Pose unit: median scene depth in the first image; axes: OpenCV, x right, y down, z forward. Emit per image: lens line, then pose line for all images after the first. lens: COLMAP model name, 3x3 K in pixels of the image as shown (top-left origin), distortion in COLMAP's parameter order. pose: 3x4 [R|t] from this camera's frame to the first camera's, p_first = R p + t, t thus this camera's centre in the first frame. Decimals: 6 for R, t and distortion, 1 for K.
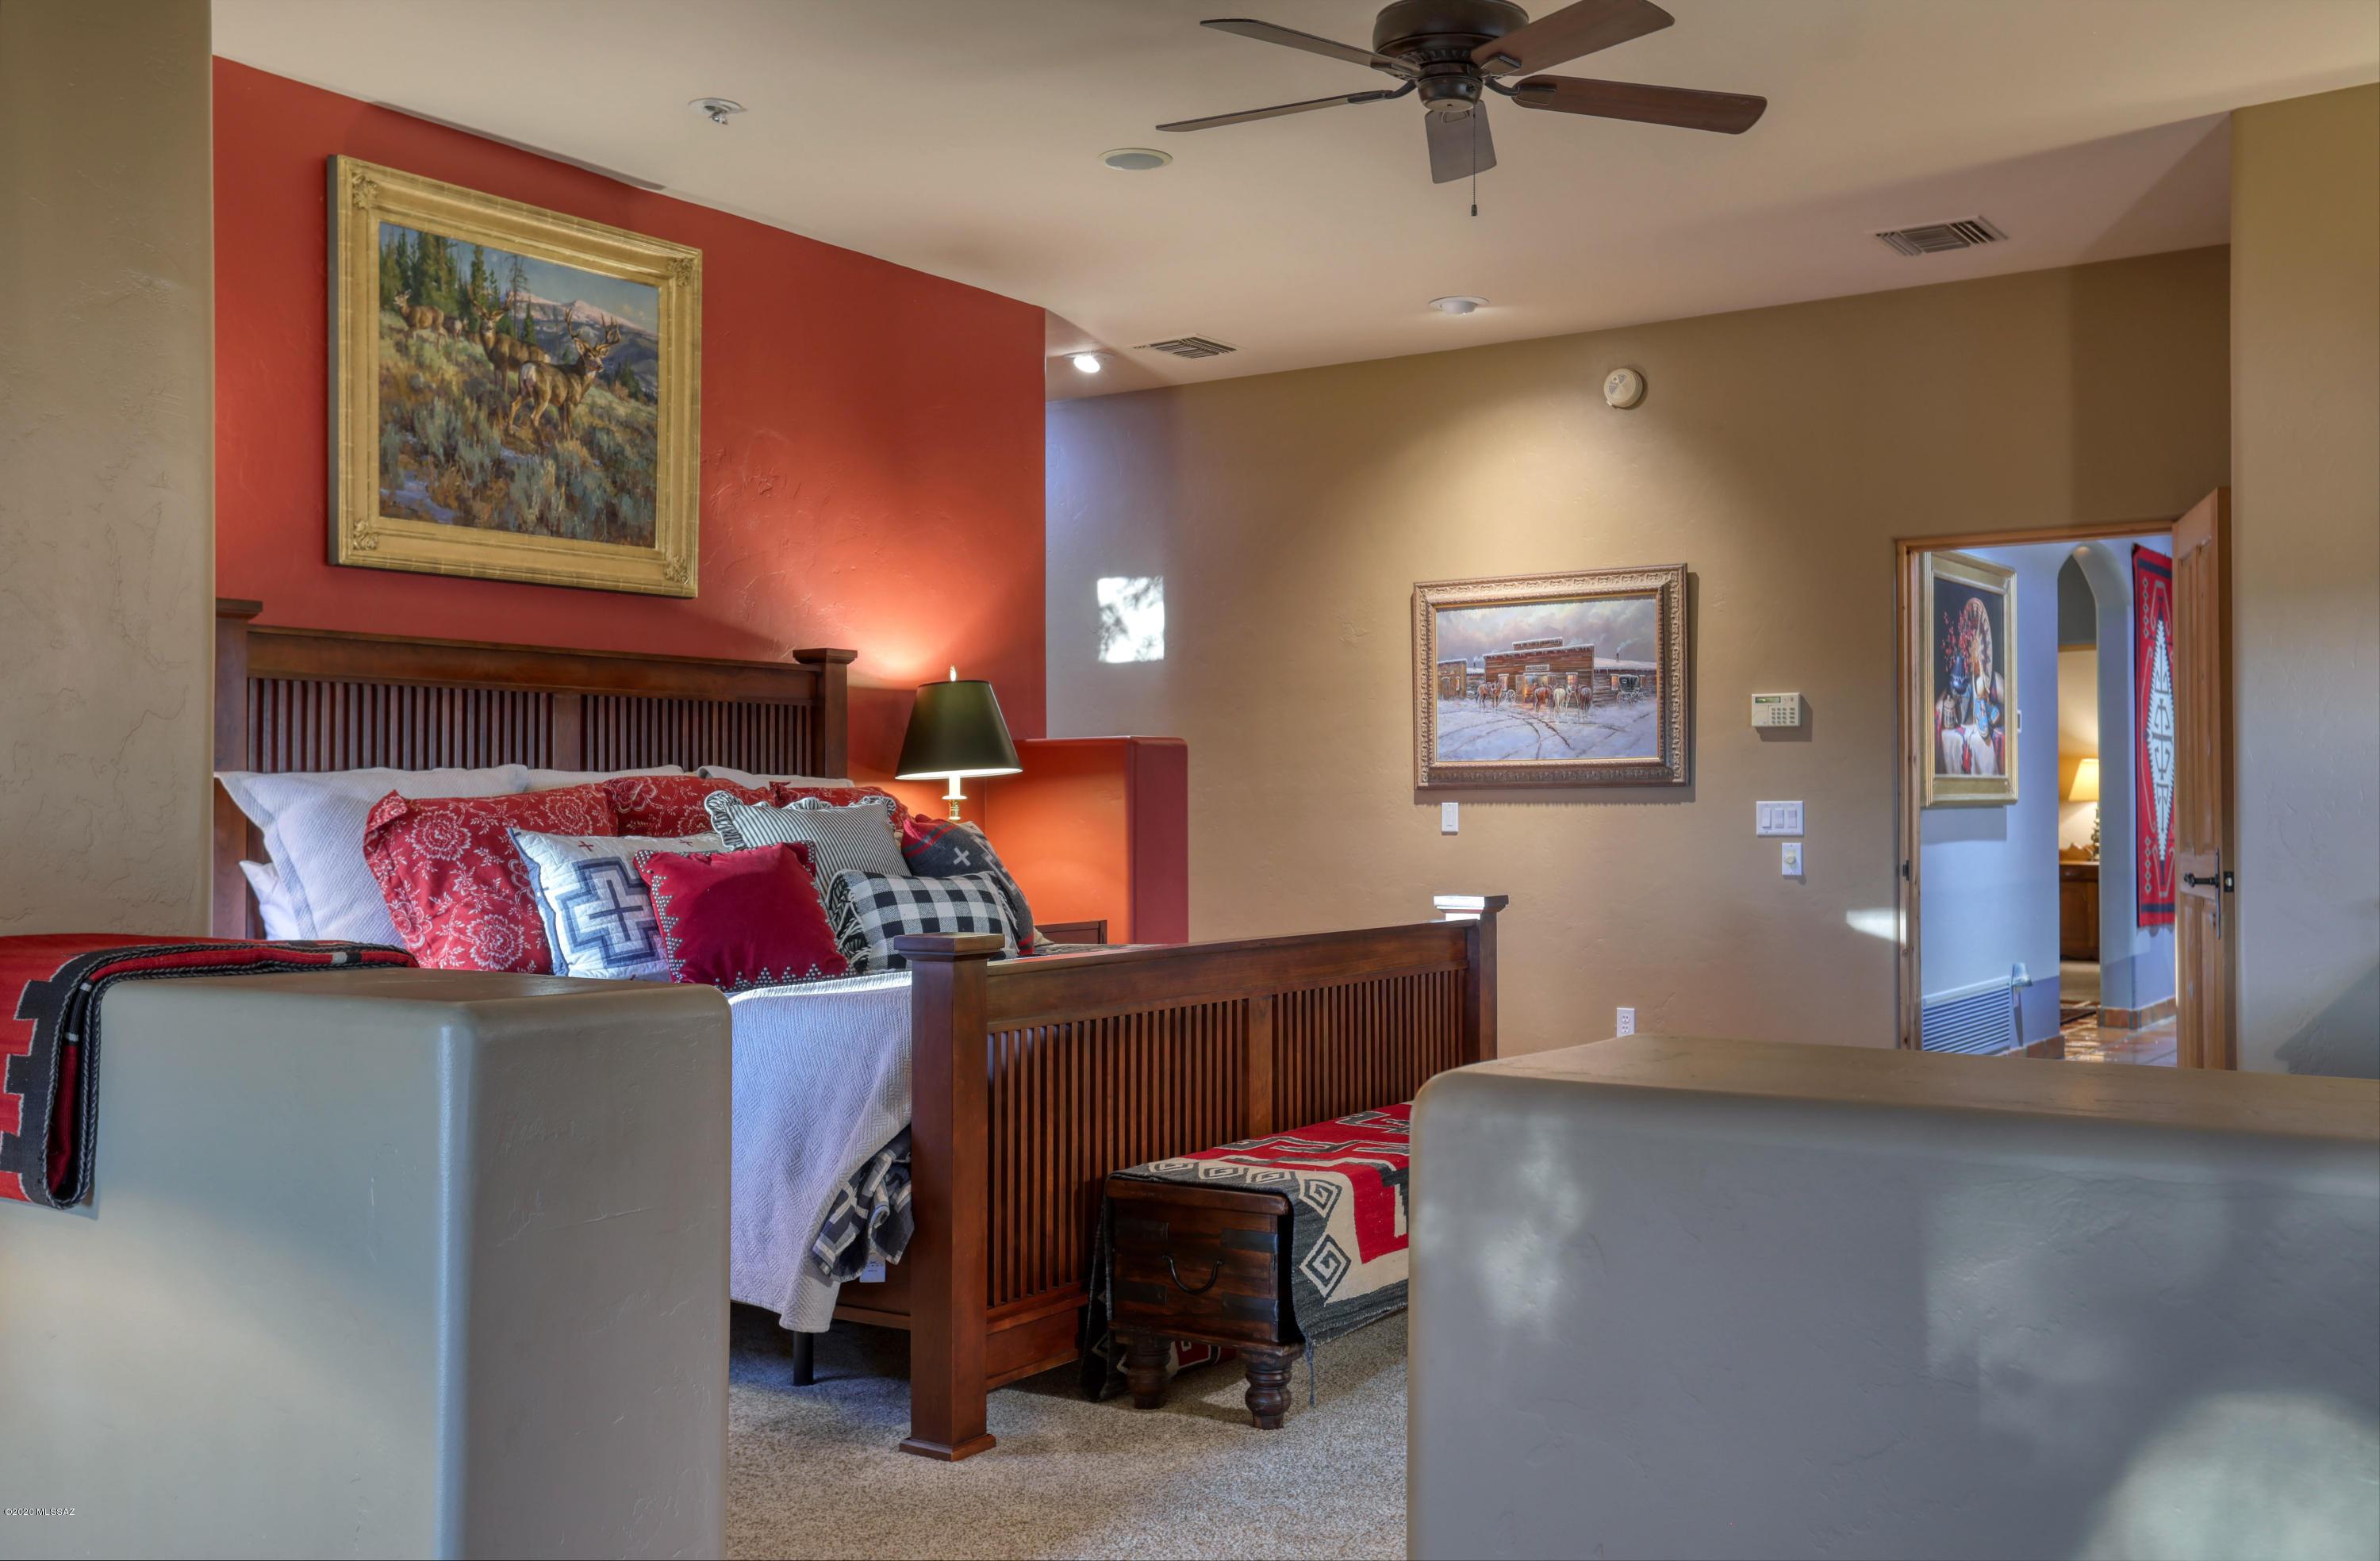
lens RADIAL K [[2243.4, 0, 1186.1], [0, 2243.4, 770.2], [0, 0, 1]] dist [0.007596, 0.000000]
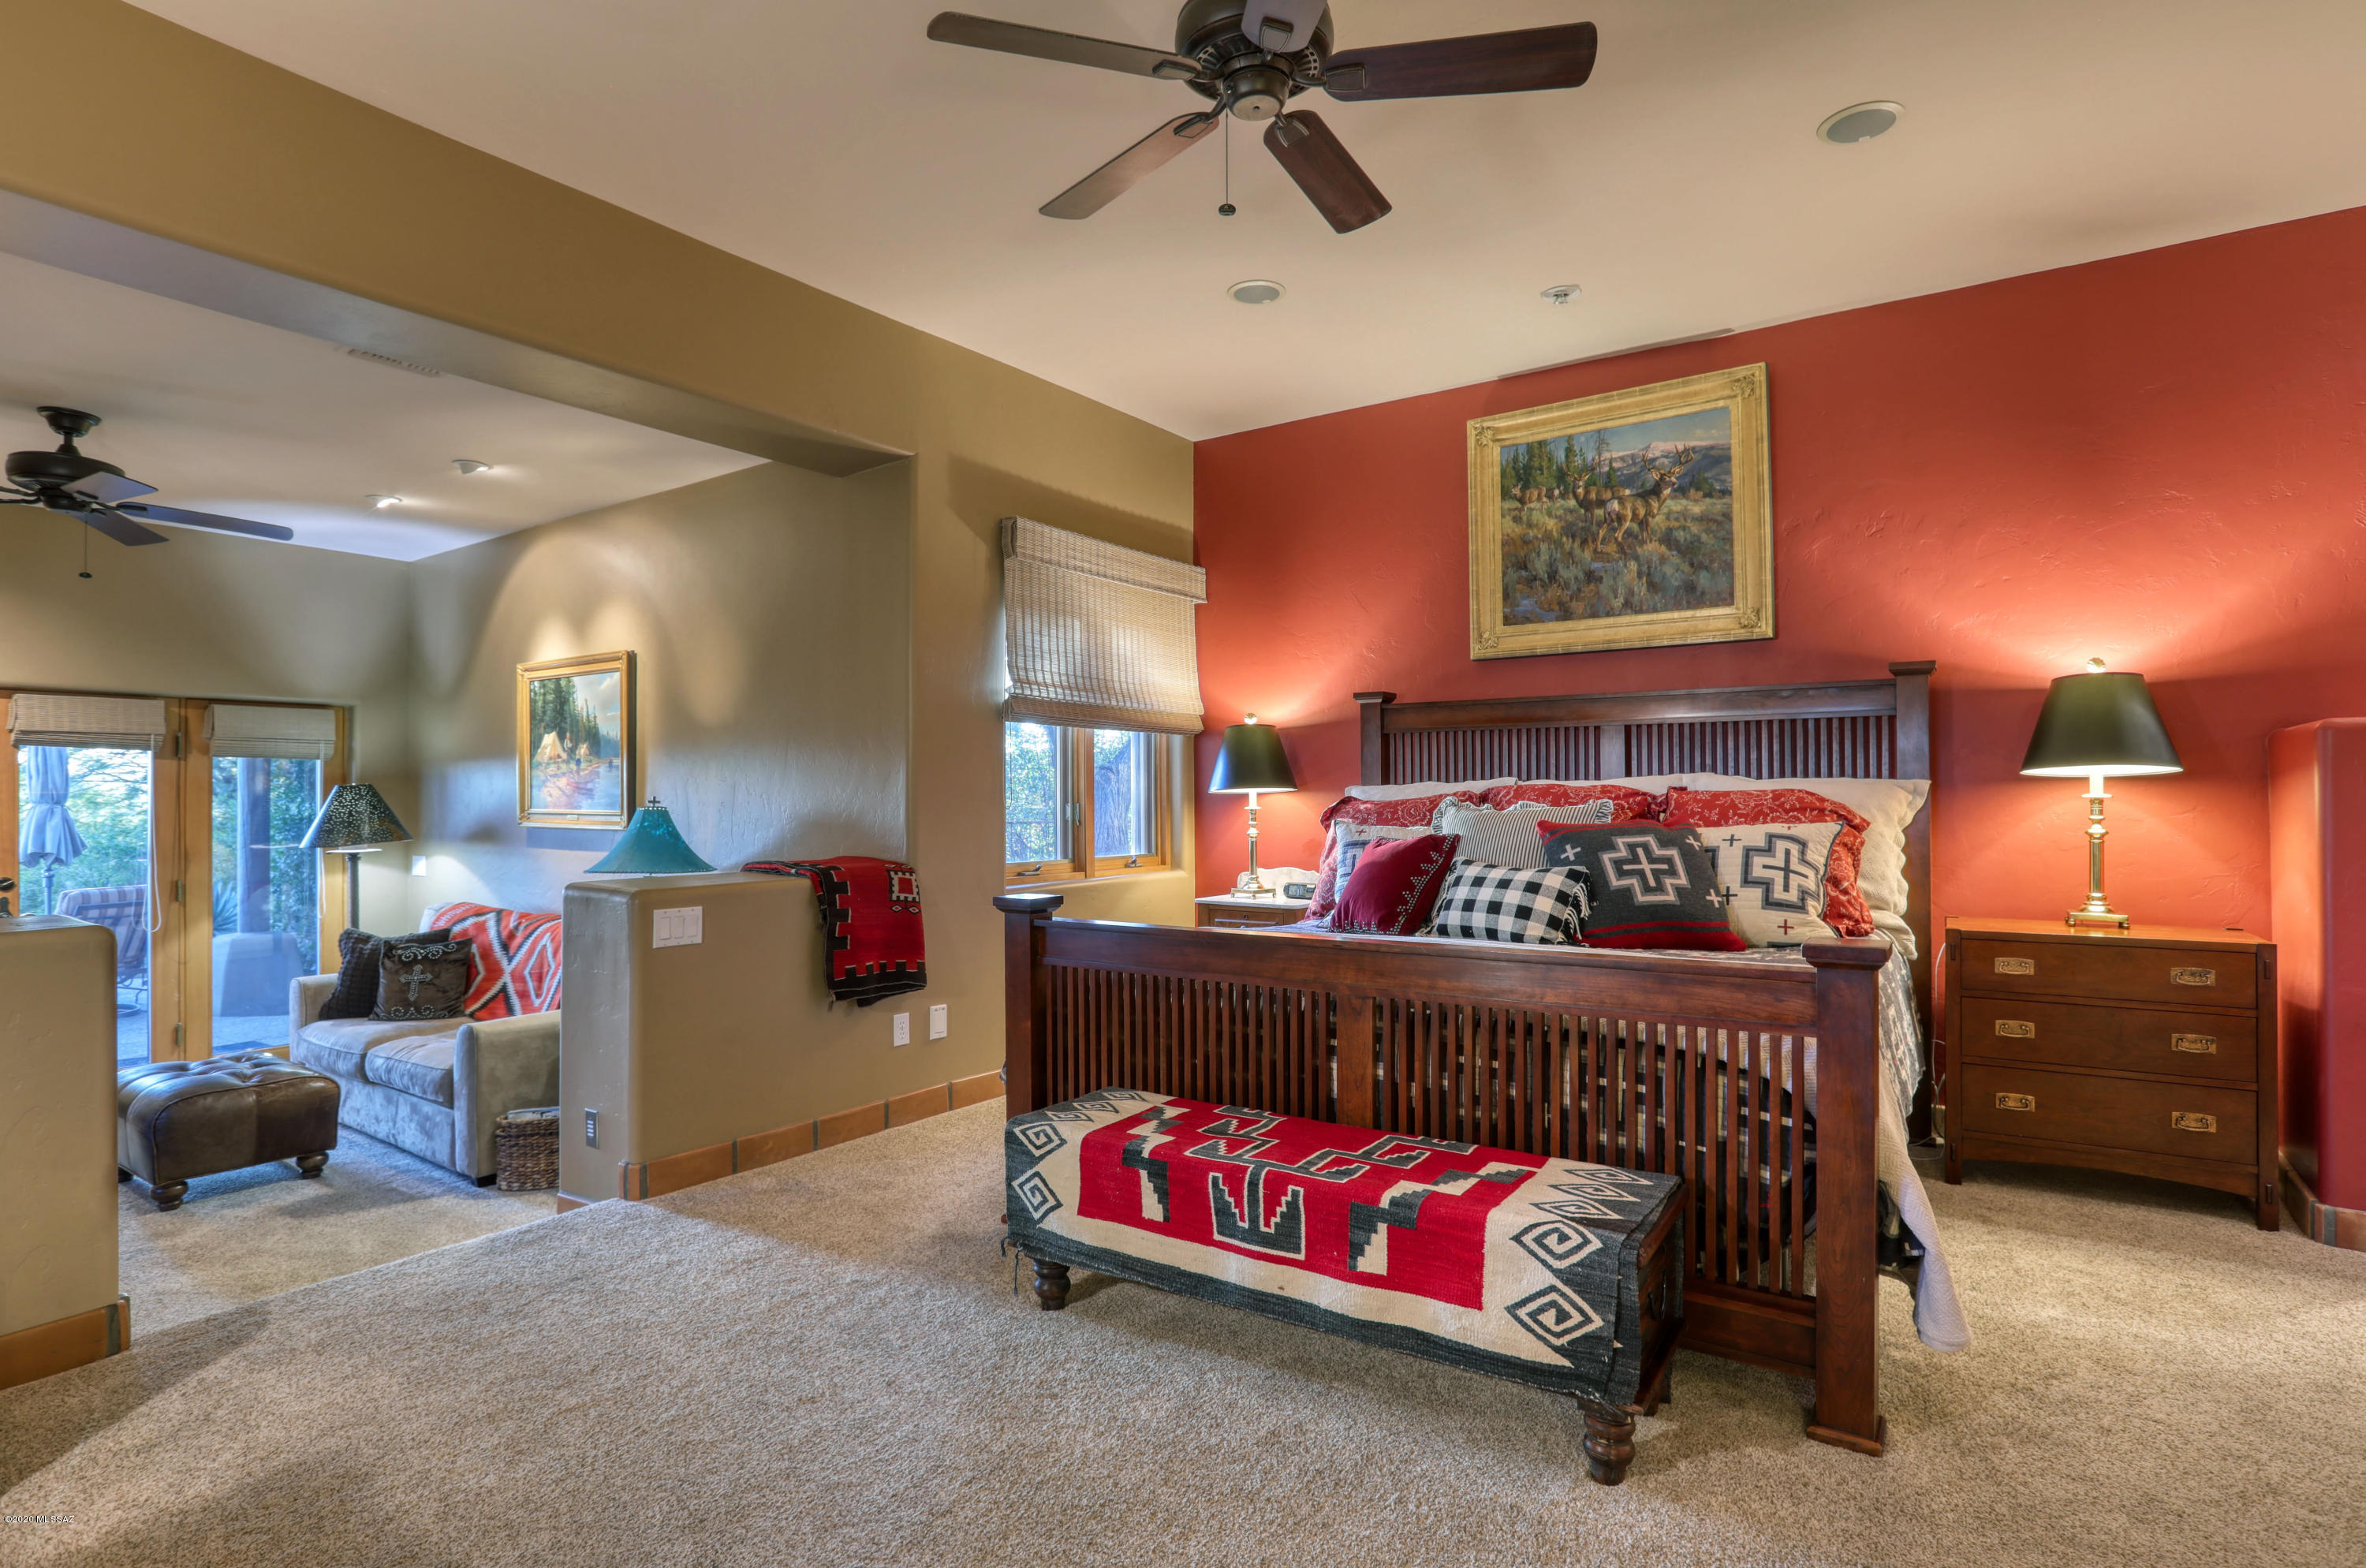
lens RADIAL K [[1182.6, 0, 1212.8], [0, 1182.6, 775.1], [0, 0, 1]] dist [-0.039314, 0.011503]
pose [[-0.000387, -0.012978, -0.999916, 0.461433], [0.021519, 0.999684, -0.012983, 0.002171], [0.999768, -0.021522, -0.000107, 0.723017]]
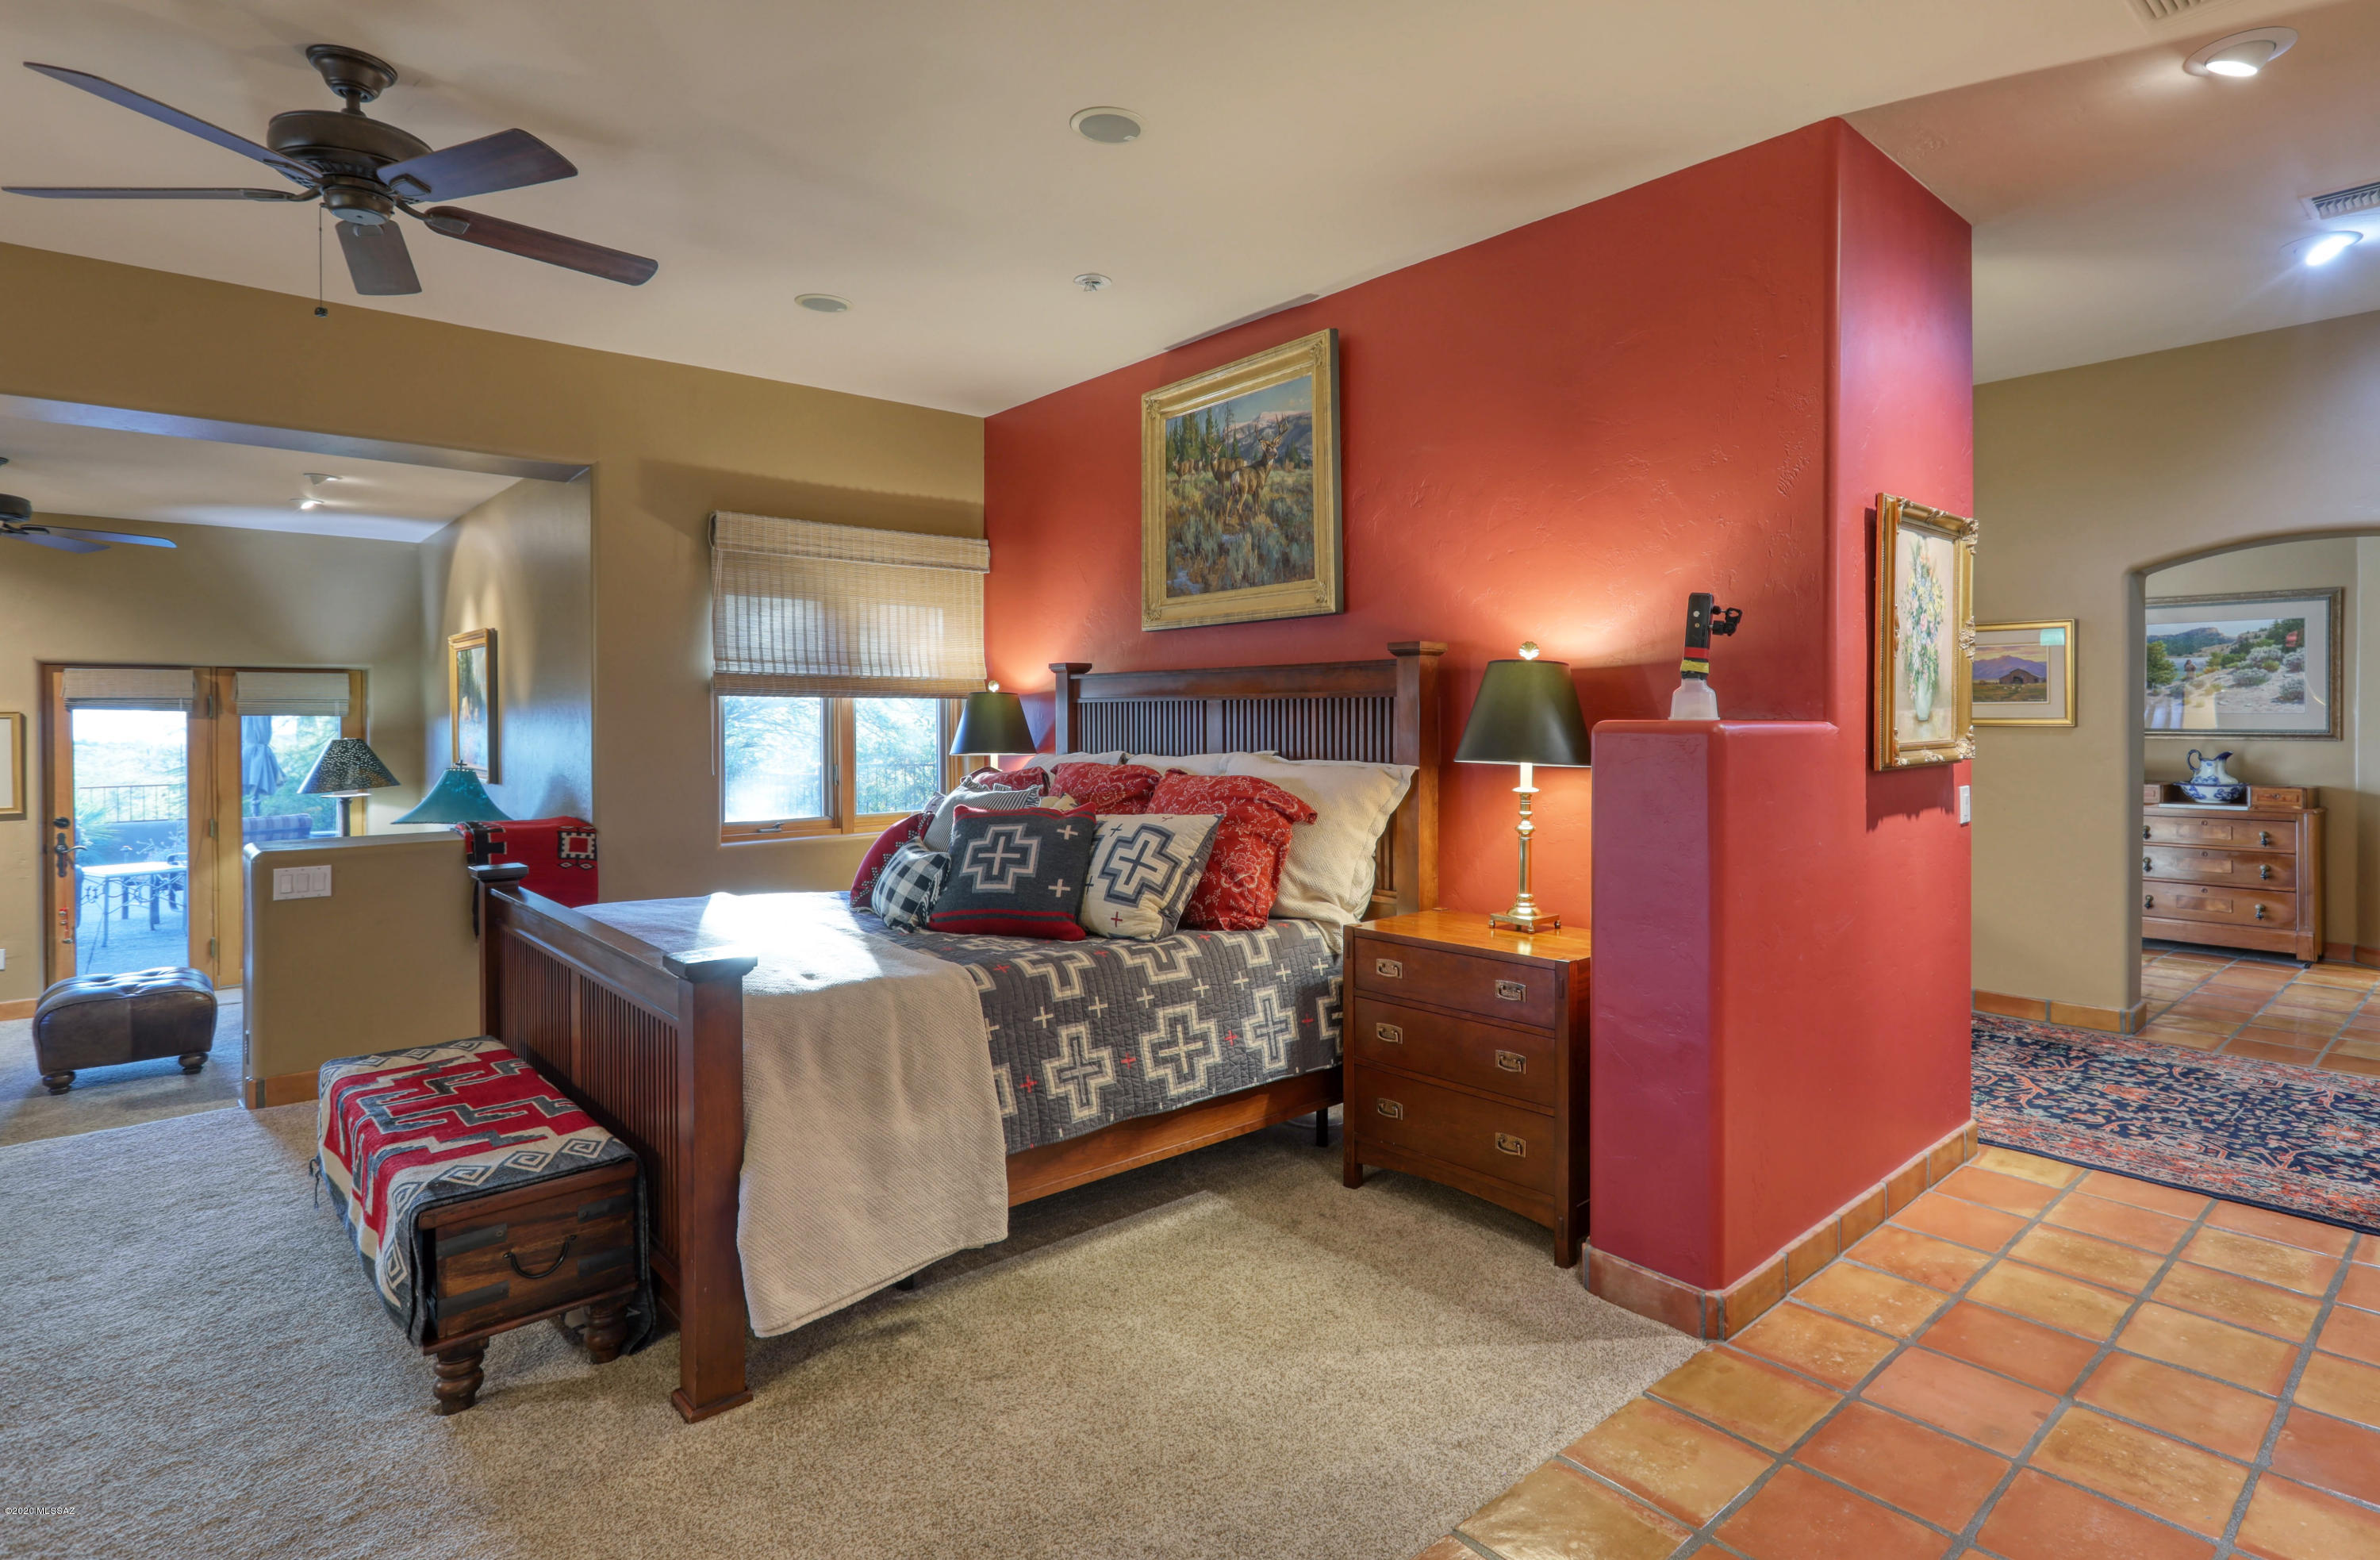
lens RADIAL K [[1217.9, 0, 1293.4], [0, 1217.9, 717.1], [0, 0, 1]] dist [0.000052, 0.002617]
pose [[-0.212845, 0.007313, -0.977059, 0.462381], [0.021470, 0.999766, 0.002806, -0.023317], [0.976850, -0.020380, -0.212952, 1.179640]]
